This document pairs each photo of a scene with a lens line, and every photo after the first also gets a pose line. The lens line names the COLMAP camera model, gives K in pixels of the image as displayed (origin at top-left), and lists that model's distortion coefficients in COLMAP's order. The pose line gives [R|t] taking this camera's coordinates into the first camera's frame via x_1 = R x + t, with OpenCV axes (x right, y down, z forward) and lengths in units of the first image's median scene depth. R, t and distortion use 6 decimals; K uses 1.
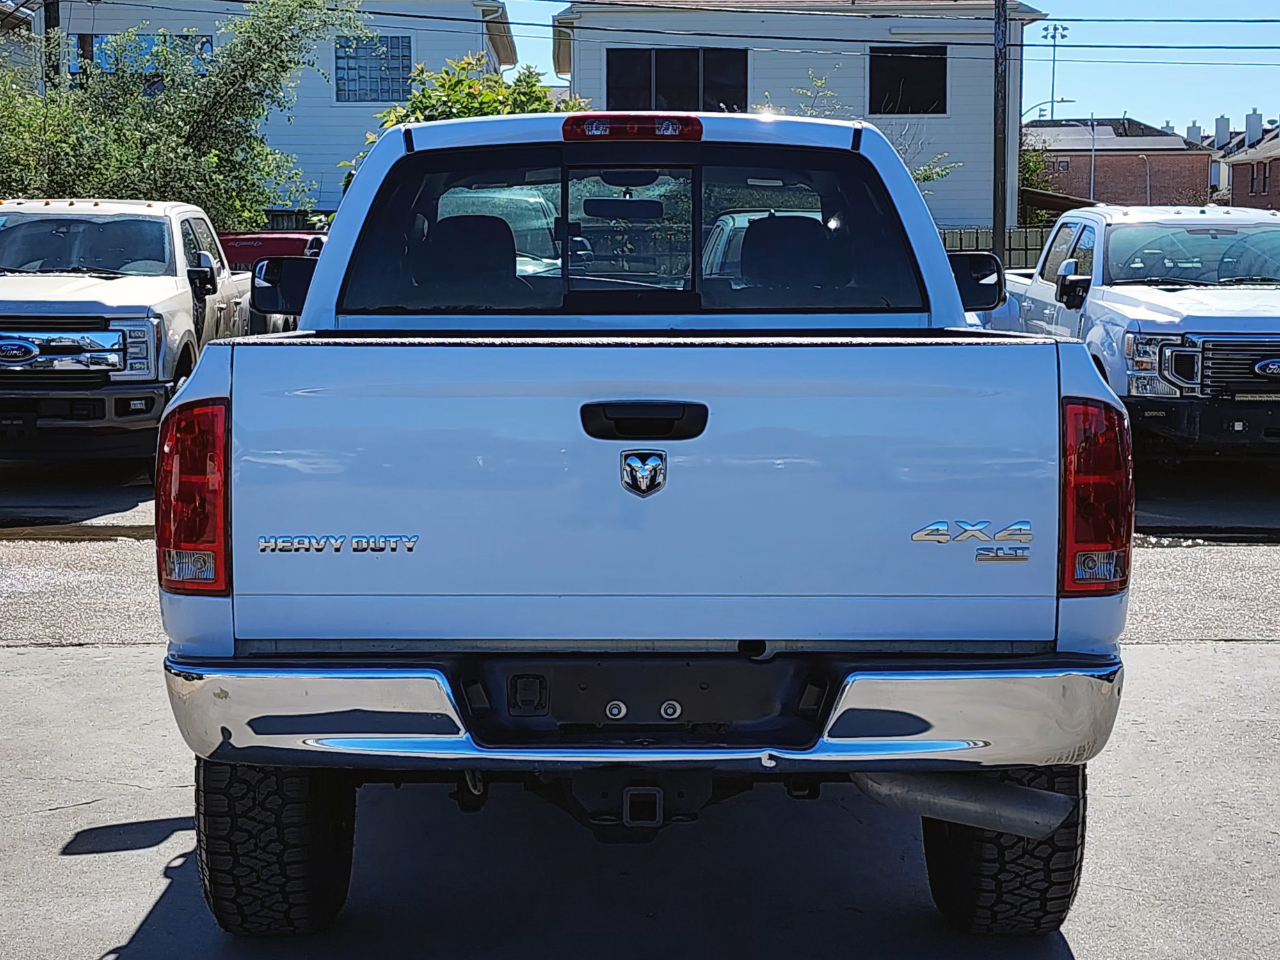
lens RADIAL K [[2883.8, 0, 578.1], [0, 2883.8, 475.4], [0, 0, 1]] dist [0.028981, -0.494316]
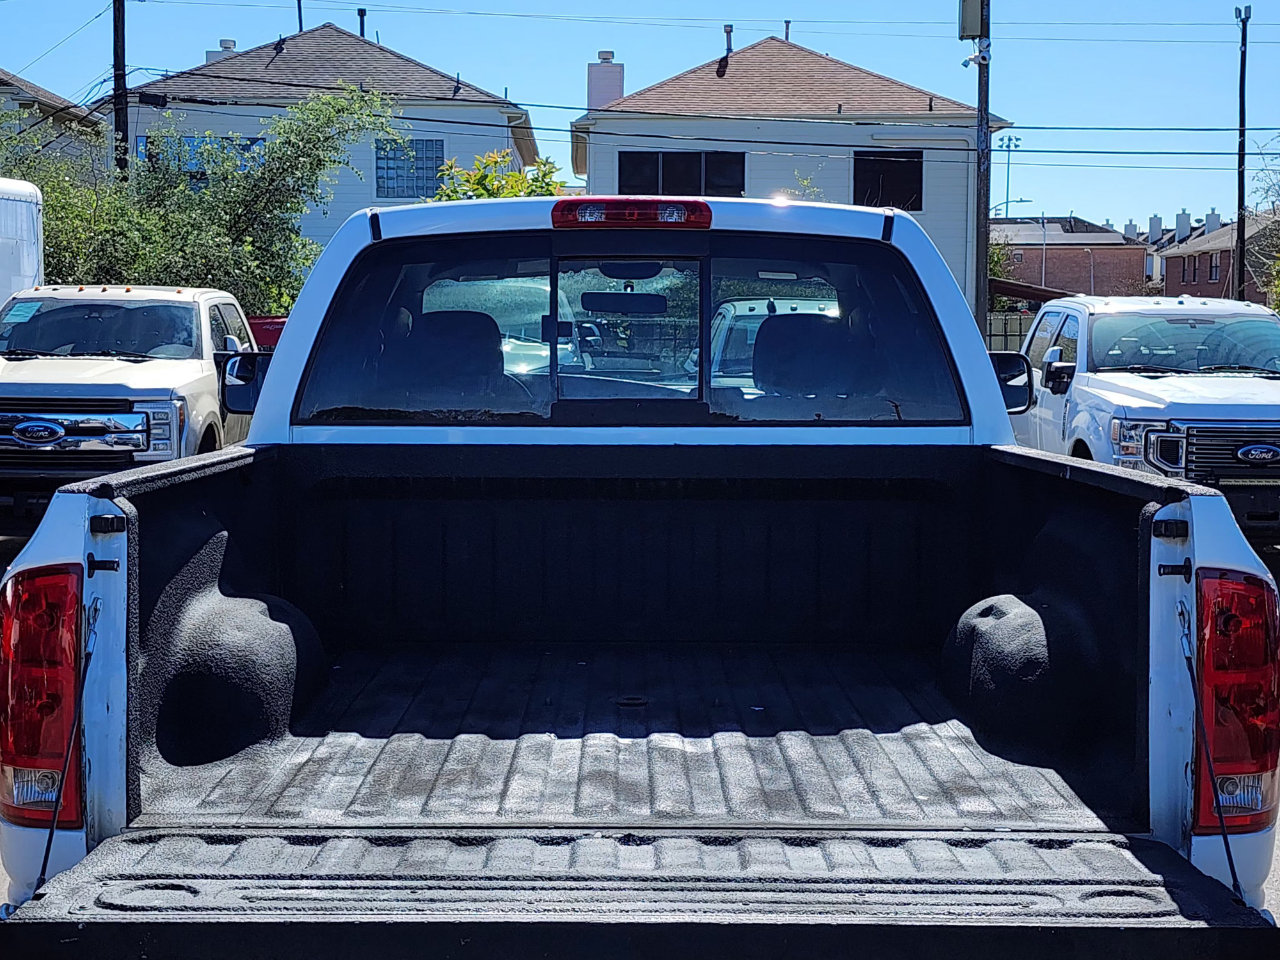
lens RADIAL K [[3988.6, 0, 640.0], [0, 3988.6, 480.0], [0, 0, 1]] dist [-0.073974, -0.819794]
pose [[0.999717, 0.003577, 0.023535, -0.014649], [-0.002366, 0.998682, -0.051261, 0.048083], [-0.023687, 0.051191, 0.998408, -0.441628]]
